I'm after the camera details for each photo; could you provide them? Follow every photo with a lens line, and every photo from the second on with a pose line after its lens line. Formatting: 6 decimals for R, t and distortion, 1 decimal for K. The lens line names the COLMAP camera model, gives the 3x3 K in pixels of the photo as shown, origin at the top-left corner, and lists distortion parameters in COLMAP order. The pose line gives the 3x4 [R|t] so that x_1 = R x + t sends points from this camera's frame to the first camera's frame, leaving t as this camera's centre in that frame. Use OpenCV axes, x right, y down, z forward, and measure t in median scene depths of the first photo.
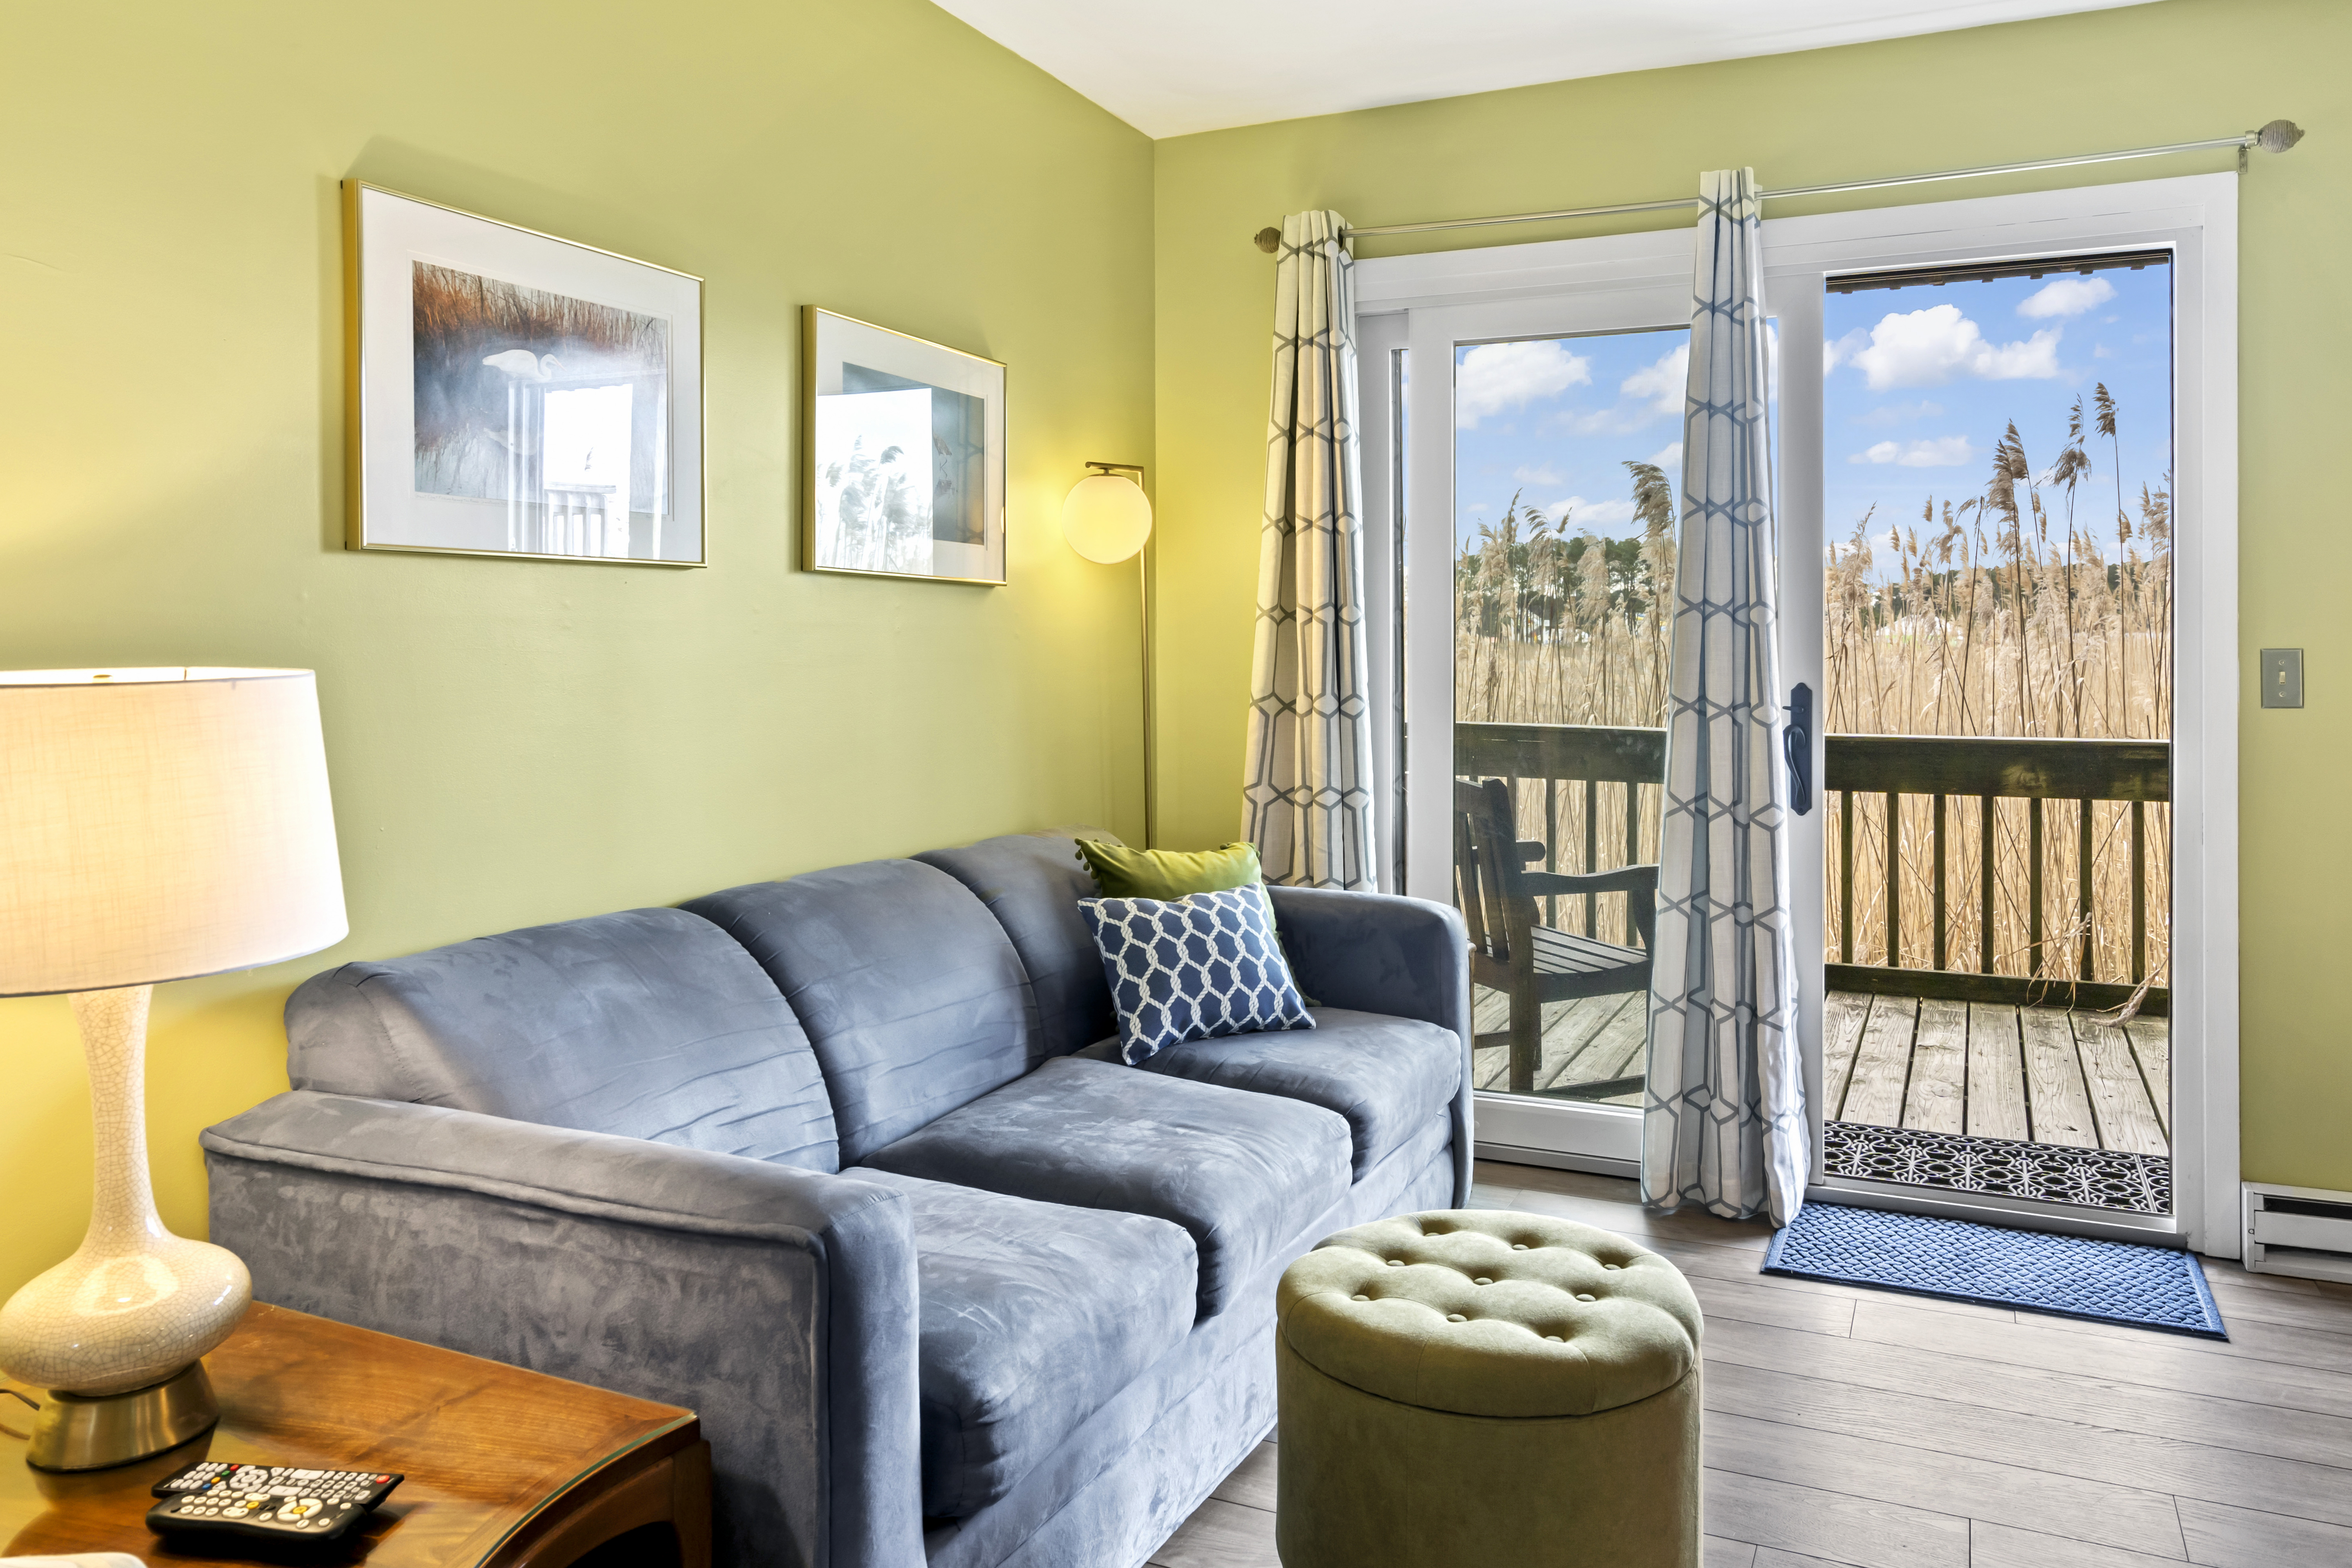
lens RADIAL K [[1646.8, 0, 1178.2], [0, 1646.8, 695.9], [0, 0, 1]] dist [0.004203, 0.000122]
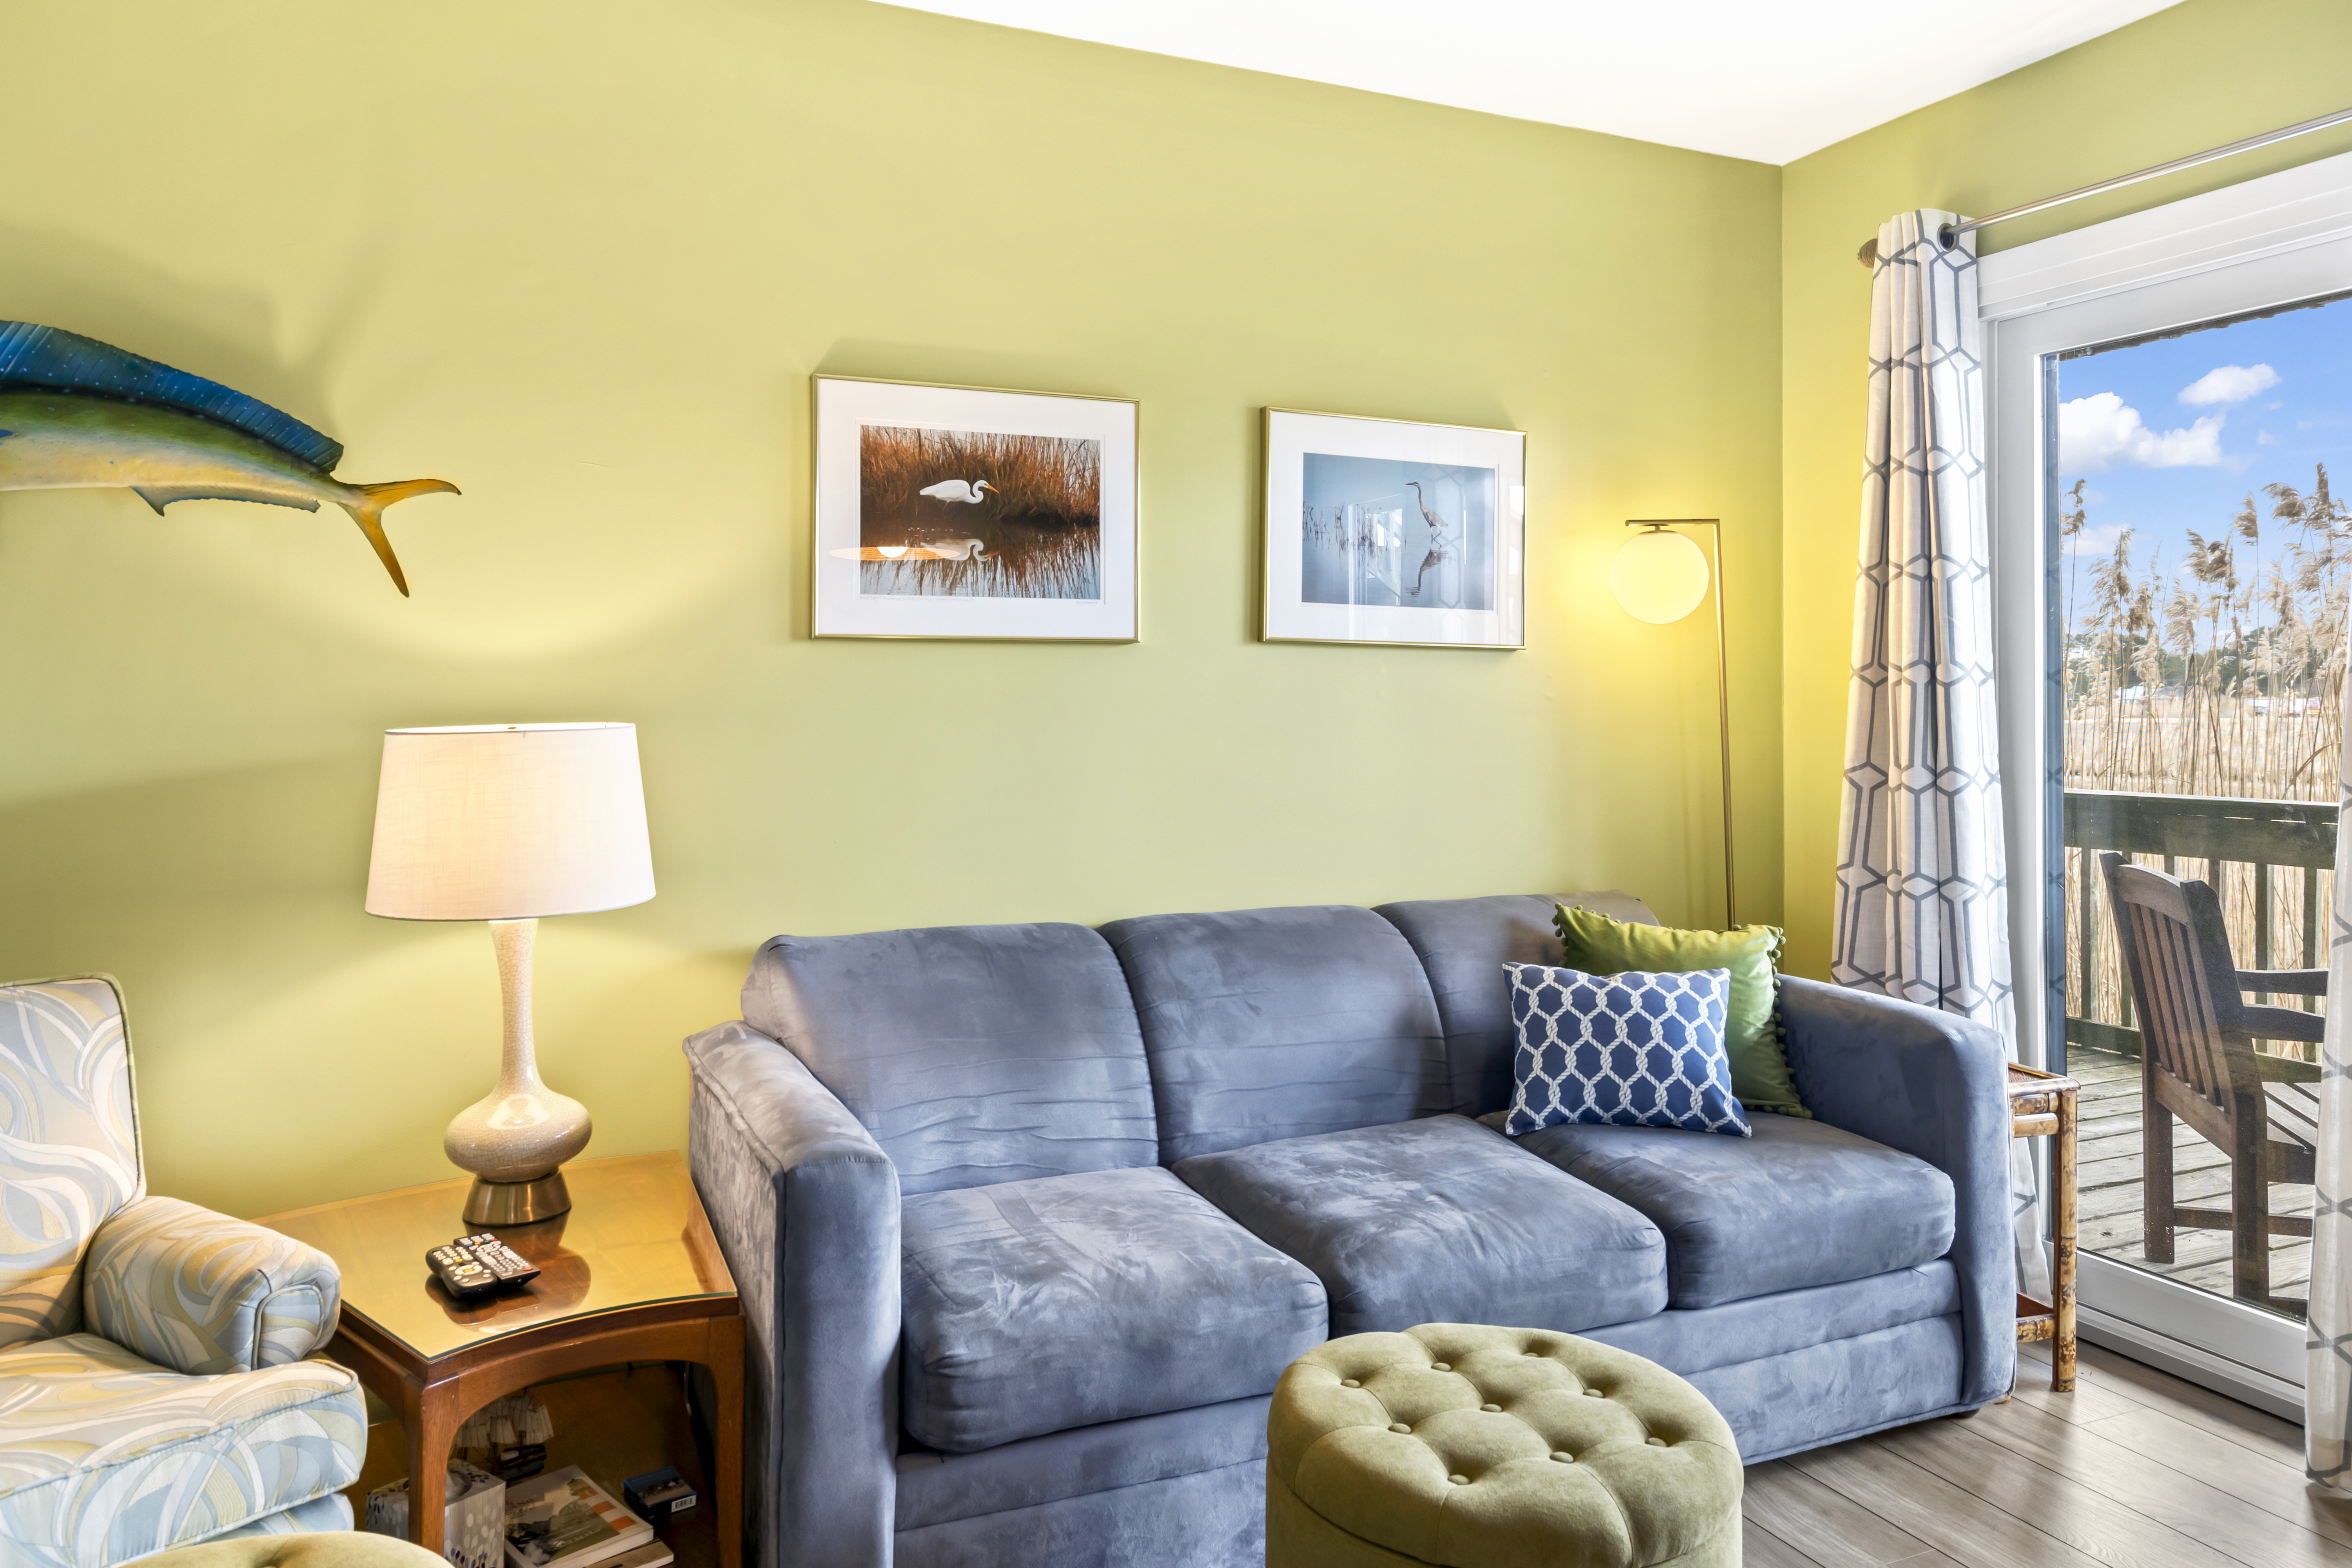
lens RADIAL K [[1583.5, 0, 1173.8], [0, 1583.5, 713.6], [0, 0, 1]] dist [0.005579, -0.000661]
pose [[0.746990, 0.007089, -0.664798, 0.423289], [-0.022553, 0.999638, -0.014682, -0.008950], [0.664453, 0.025960, 0.746879, 0.142783]]
